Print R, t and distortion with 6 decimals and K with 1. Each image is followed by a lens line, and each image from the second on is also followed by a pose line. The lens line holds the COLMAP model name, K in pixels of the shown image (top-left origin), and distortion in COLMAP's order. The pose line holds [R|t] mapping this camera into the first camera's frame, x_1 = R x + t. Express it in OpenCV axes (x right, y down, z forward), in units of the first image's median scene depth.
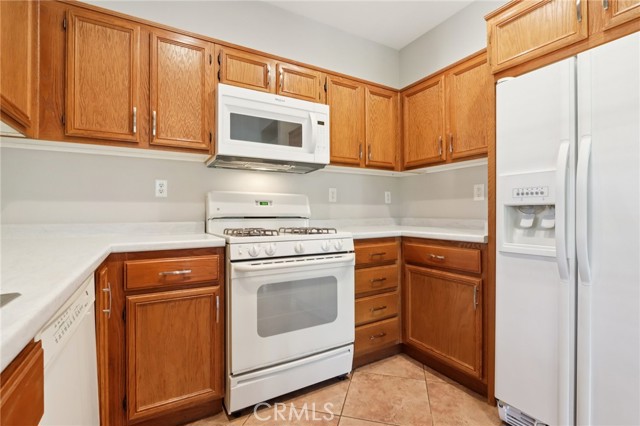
lens RADIAL K [[294.3, 0, 318.4], [0, 294.3, 214.1], [0, 0, 1]] dist [-0.014769, 0.001025]
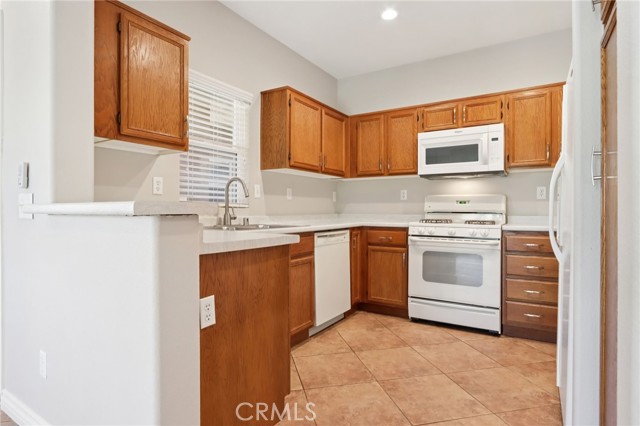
lens RADIAL K [[353.2, 0, 318.5], [0, 353.2, 210.3], [0, 0, 1]] dist [-0.000379, -0.000429]
pose [[0.471863, 0.006757, -0.881646, 1.197872], [-0.003993, 0.999977, 0.005527, -0.007091], [0.881663, 0.000912, 0.471879, -0.481868]]
